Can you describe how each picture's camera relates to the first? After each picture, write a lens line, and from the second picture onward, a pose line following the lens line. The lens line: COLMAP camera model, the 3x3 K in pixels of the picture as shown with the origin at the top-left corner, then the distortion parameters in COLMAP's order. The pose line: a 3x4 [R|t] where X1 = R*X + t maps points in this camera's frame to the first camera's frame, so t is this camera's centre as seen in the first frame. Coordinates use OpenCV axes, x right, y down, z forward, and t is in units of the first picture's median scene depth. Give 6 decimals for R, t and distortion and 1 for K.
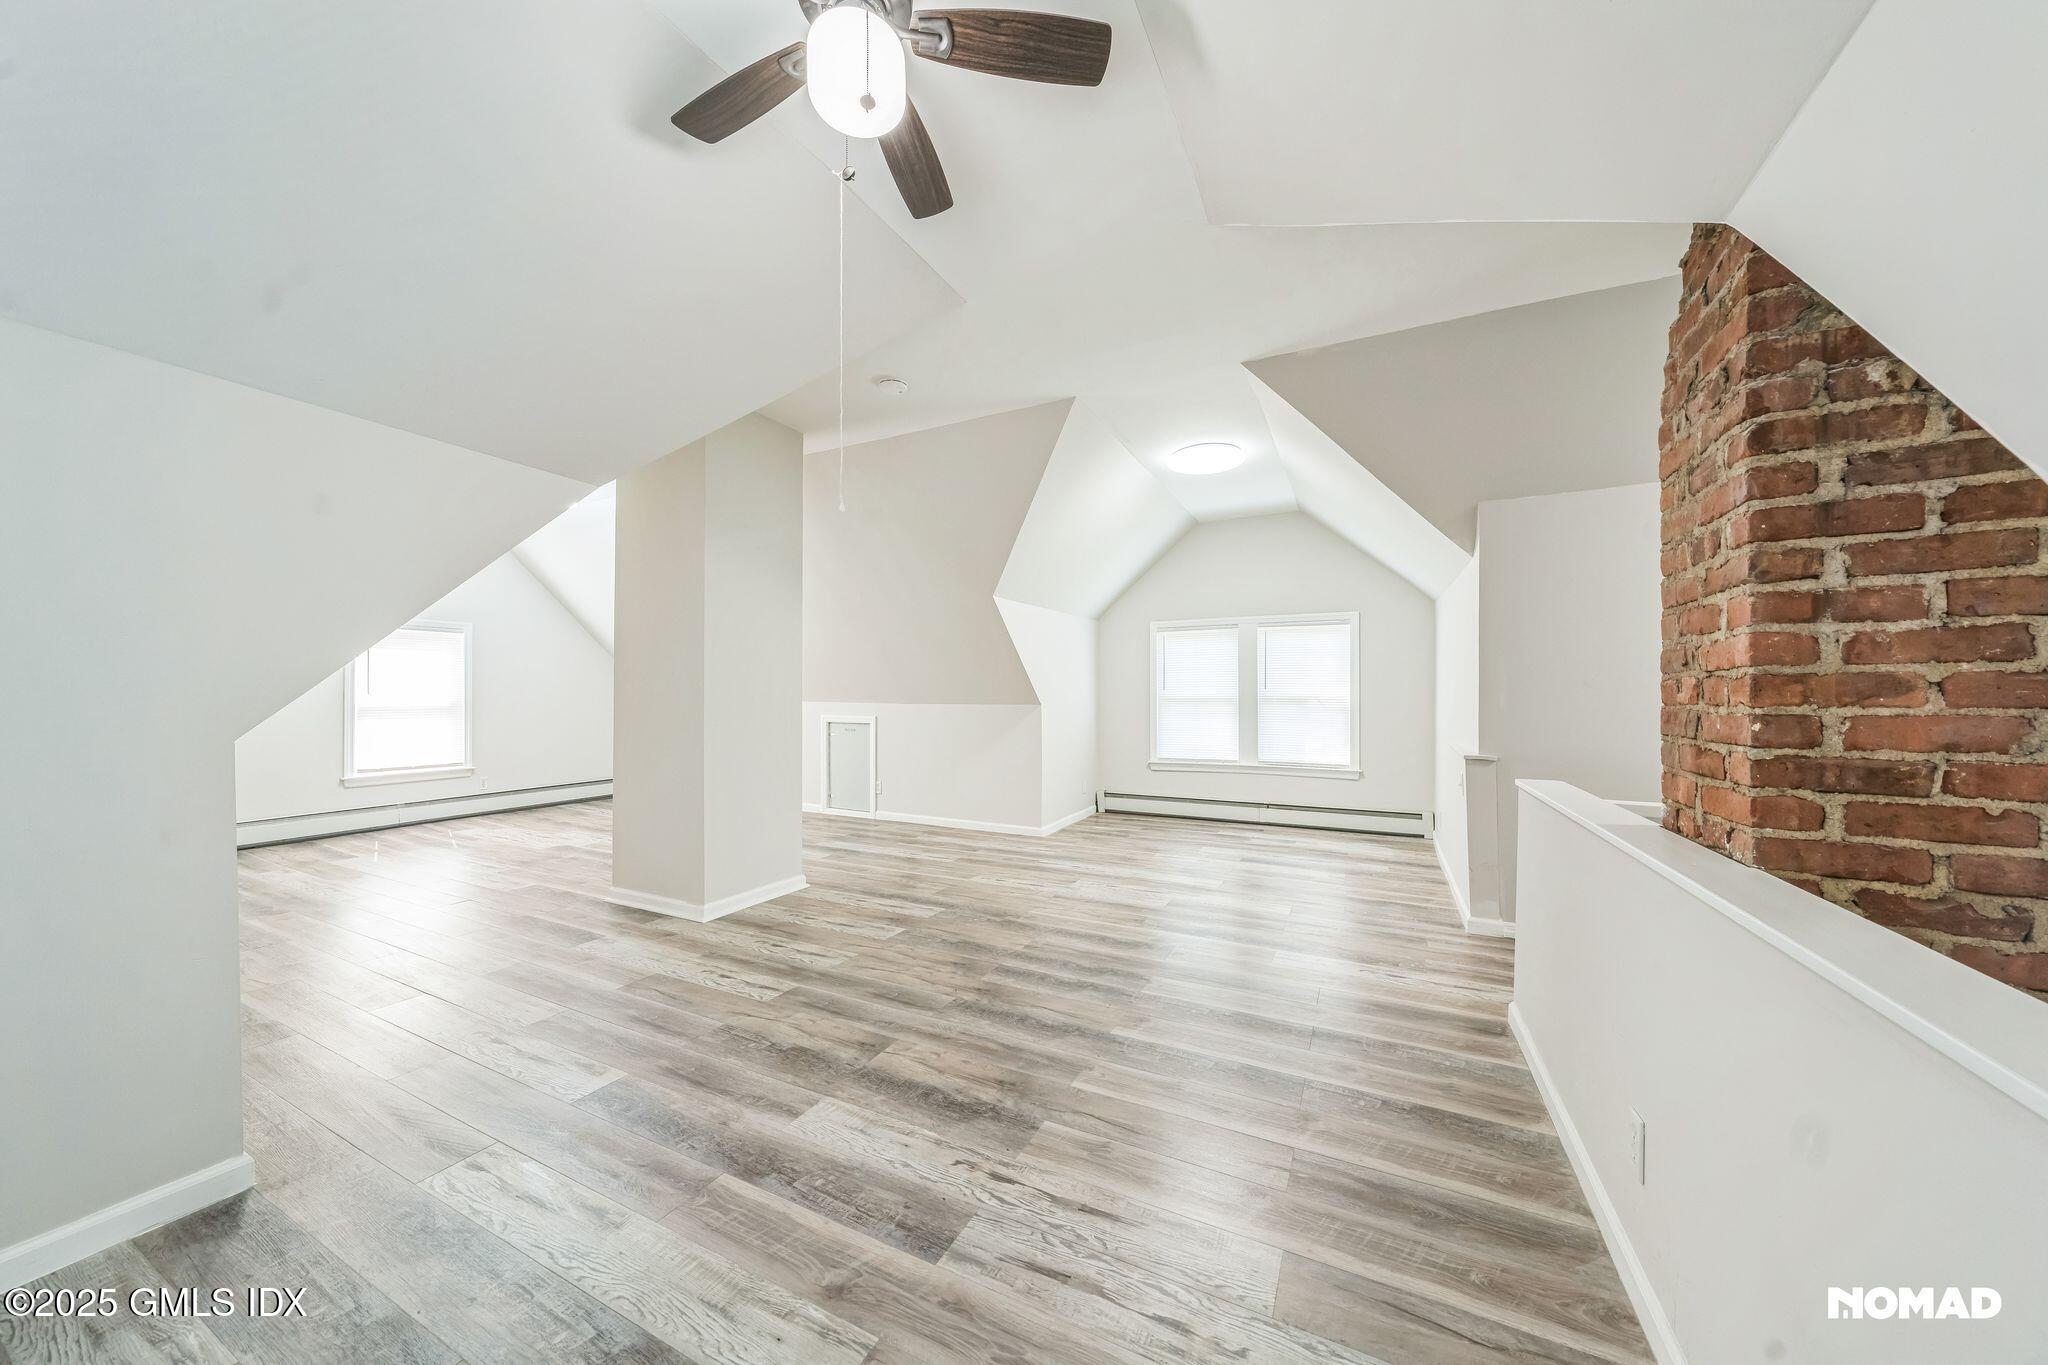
lens RADIAL K [[688.3, 0, 1024.0], [0, 688.3, 682.5], [0, 0, 1]] dist [-0.012688, 0.003382]
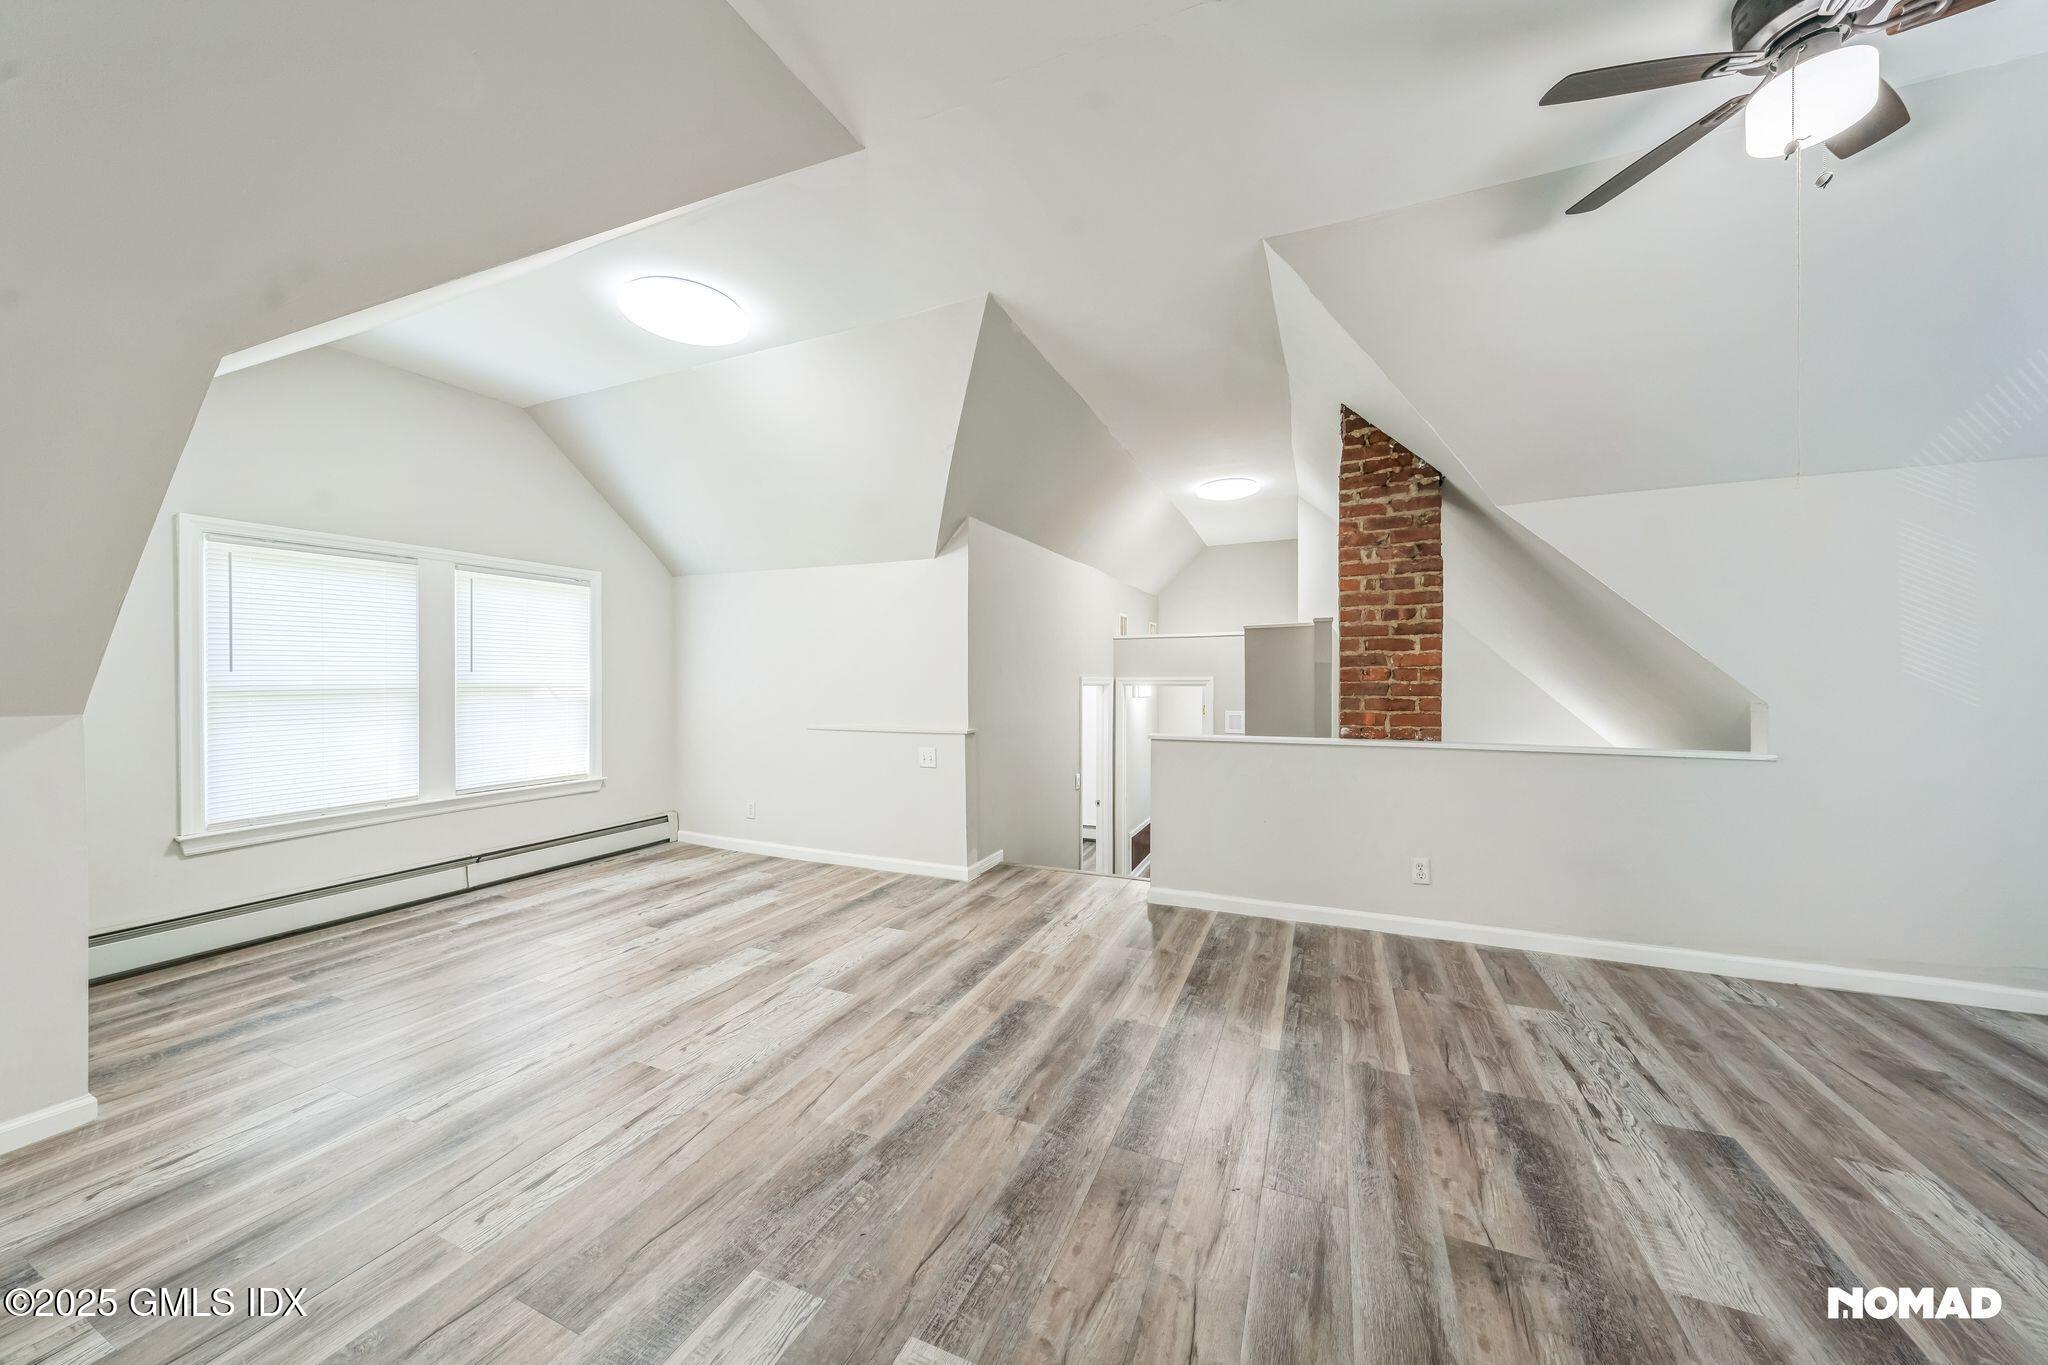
lens RADIAL K [[688.3, 0, 1024.0], [0, 688.3, 682.5], [0, 0, 1]] dist [-0.012688, 0.003382]
pose [[-0.050893, -0.007402, 0.998677, -0.605473], [-0.015268, 0.999861, 0.006633, 0.015809], [-0.998587, -0.014910, -0.050999, 1.105650]]
